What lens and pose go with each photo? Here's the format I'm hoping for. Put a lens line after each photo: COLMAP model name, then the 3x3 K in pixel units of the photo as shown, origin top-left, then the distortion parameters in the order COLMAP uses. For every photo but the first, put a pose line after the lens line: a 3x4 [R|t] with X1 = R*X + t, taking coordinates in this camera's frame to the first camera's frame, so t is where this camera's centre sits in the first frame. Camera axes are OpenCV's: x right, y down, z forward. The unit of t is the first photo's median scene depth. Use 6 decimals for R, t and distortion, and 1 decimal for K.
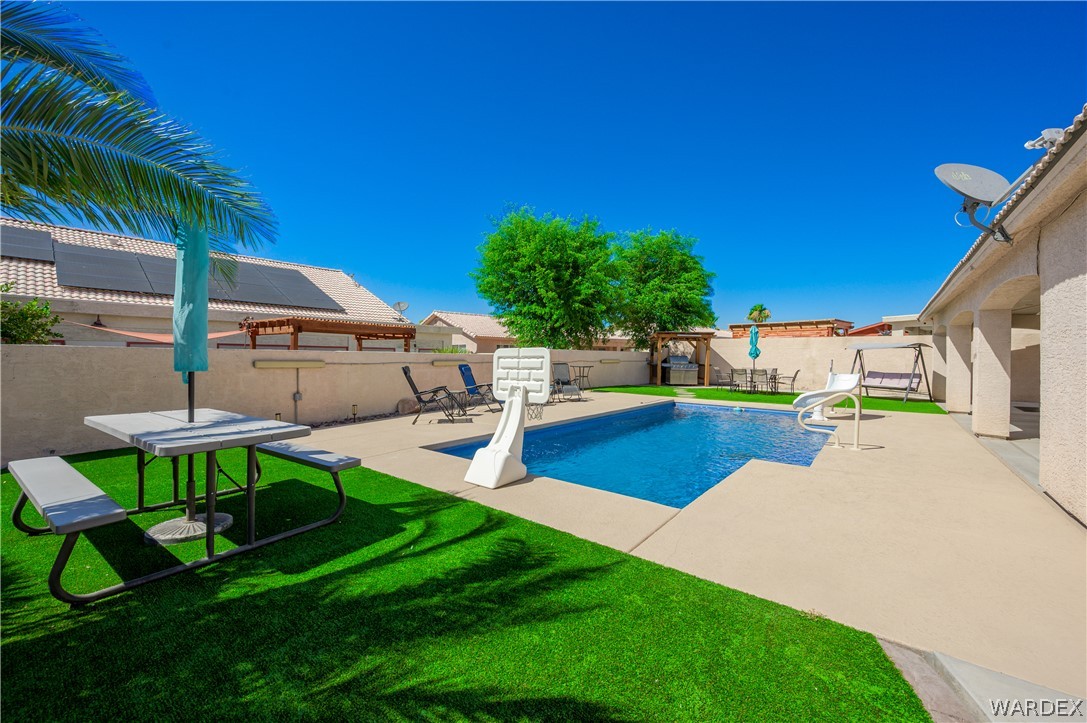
lens RADIAL K [[426.9, 0, 542.6], [0, 426.9, 359.5], [0, 0, 1]] dist [0.002464, -0.000025]
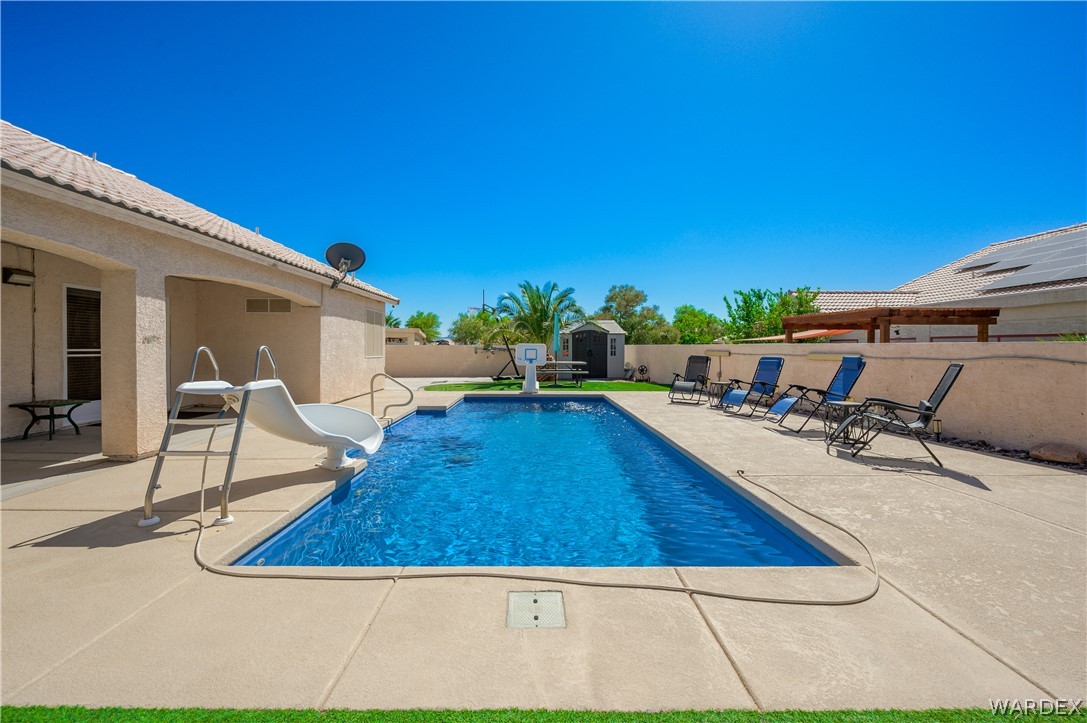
lens RADIAL K [[434.5, 0, 532.2], [0, 434.5, 354.7], [0, 0, 1]] dist [0.000840, -0.000101]
pose [[-0.780538, 0.000224, -0.625108, 0.534954], [-0.012325, 0.999800, 0.015748, -0.000480], [0.624986, 0.019996, -0.780380, 1.046899]]
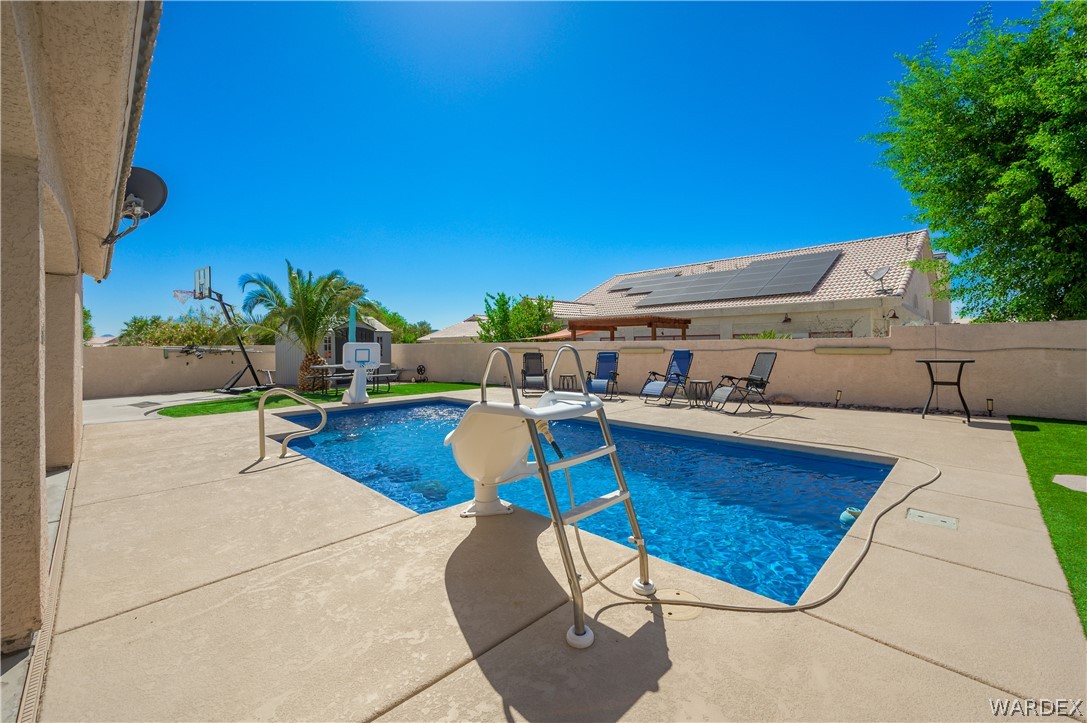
lens RADIAL K [[444.2, 0, 549.1], [0, 444.2, 345.7], [0, 0, 1]] dist [-0.002206, -0.000265]
pose [[-0.101768, -0.005502, -0.994793, 0.693960], [0.004460, 0.999972, -0.005987, 0.001703], [0.994798, -0.005046, -0.101741, 0.744296]]
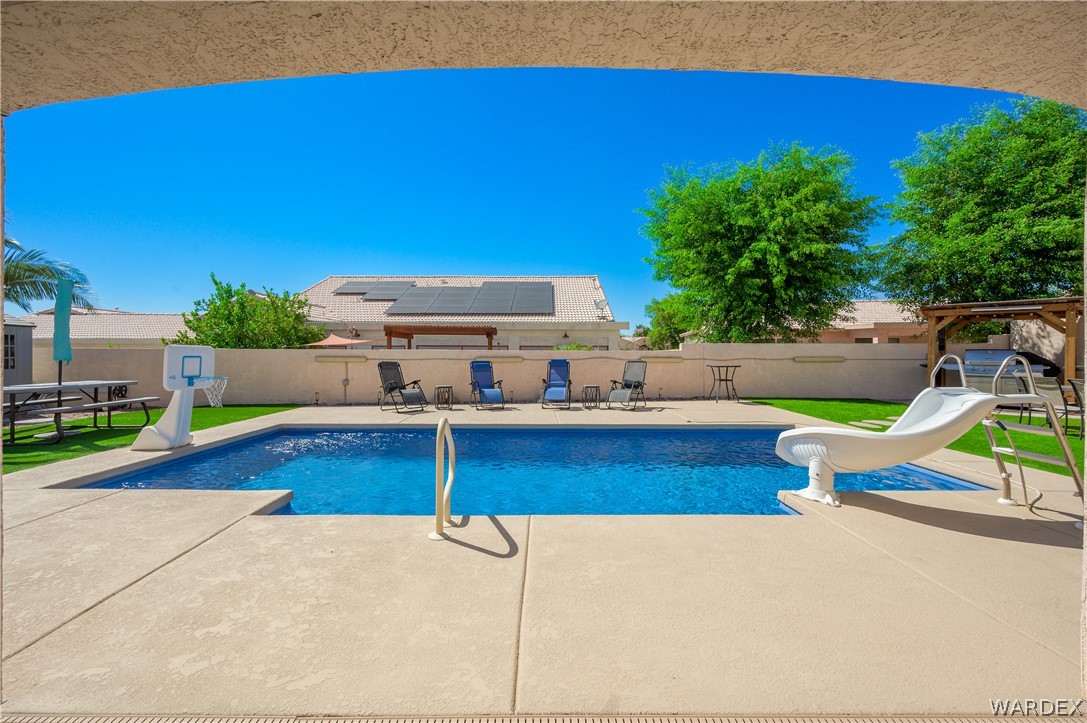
lens RADIAL K [[435.8, 0, 540.8], [0, 435.8, 344.4], [0, 0, 1]] dist [-0.000466, 0.000185]
pose [[0.624555, -0.023307, -0.780633, 0.551574], [-0.001051, 0.999529, -0.030683, 0.002981], [0.780980, 0.019984, 0.624236, 0.357973]]
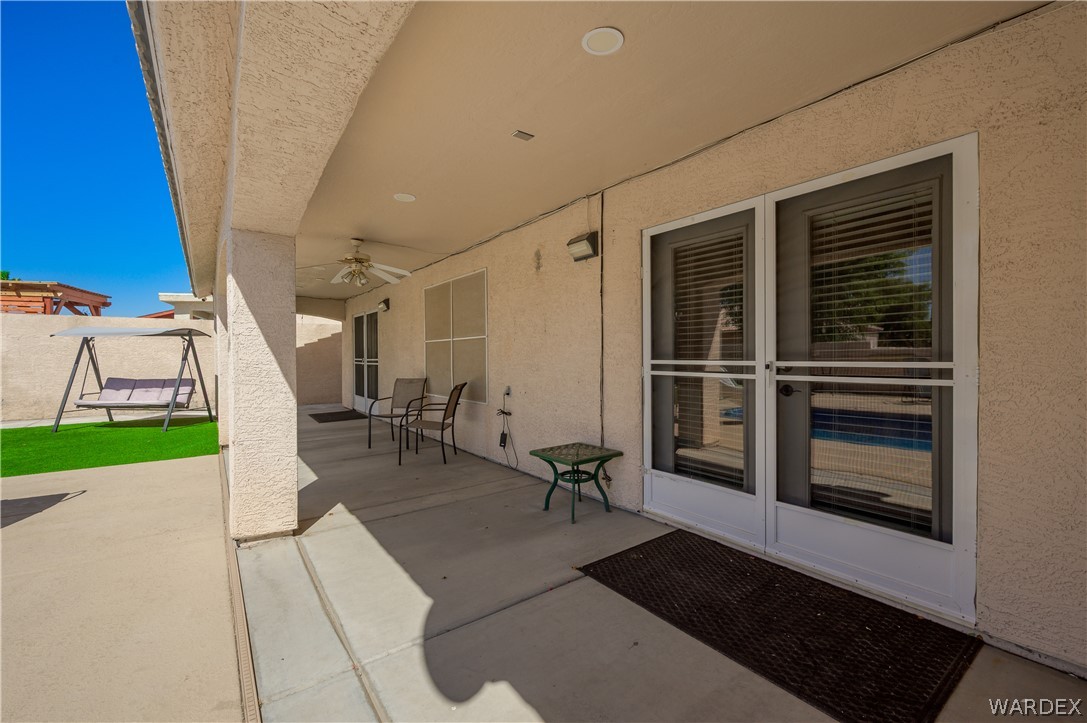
lens RADIAL K [[459.9, 0, 543.5], [0, 459.9, 361.5], [0, 0, 1]] dist [-0.002586, -0.000322]
pose [[0.263899, -0.021208, 0.964317, 0.371818], [0.012077, 0.999753, 0.018682, 0.002653], [-0.964475, 0.006716, 0.264089, 0.332081]]
